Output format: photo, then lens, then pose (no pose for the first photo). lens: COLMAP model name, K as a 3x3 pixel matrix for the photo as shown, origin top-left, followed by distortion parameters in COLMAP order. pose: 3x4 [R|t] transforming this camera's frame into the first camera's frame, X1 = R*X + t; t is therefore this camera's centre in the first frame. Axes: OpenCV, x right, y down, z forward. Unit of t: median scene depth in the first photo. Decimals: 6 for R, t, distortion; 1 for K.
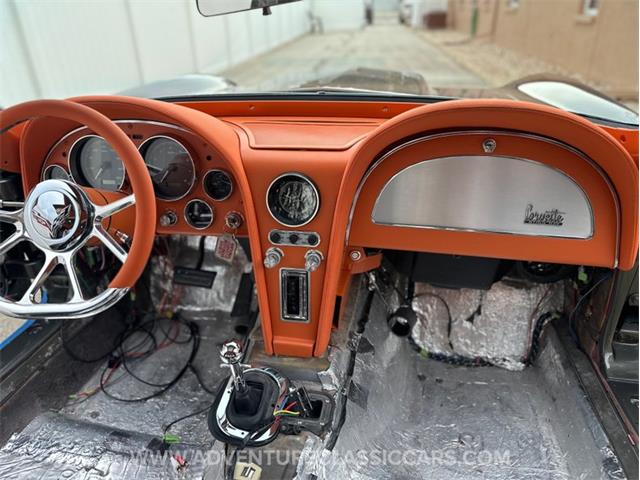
lens RADIAL K [[468.0, 0, 310.9], [0, 468.0, 242.4], [0, 0, 1]] dist [0.001154, -0.001435]
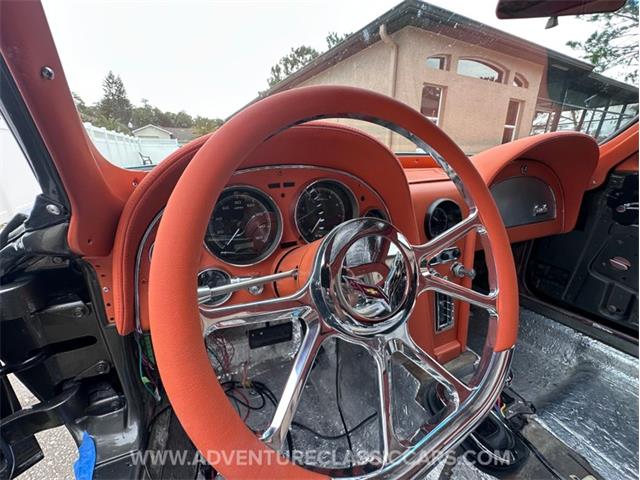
lens RADIAL K [[261.8, 0, 319.9], [0, 261.8, 241.4], [0, 0, 1]] dist [-0.006996, 0.000087]
pose [[0.812514, -0.176503, 0.555579, -0.548355], [0.258490, 0.963328, -0.071992, -0.066076], [-0.522498, 0.202106, 0.828341, 0.528339]]
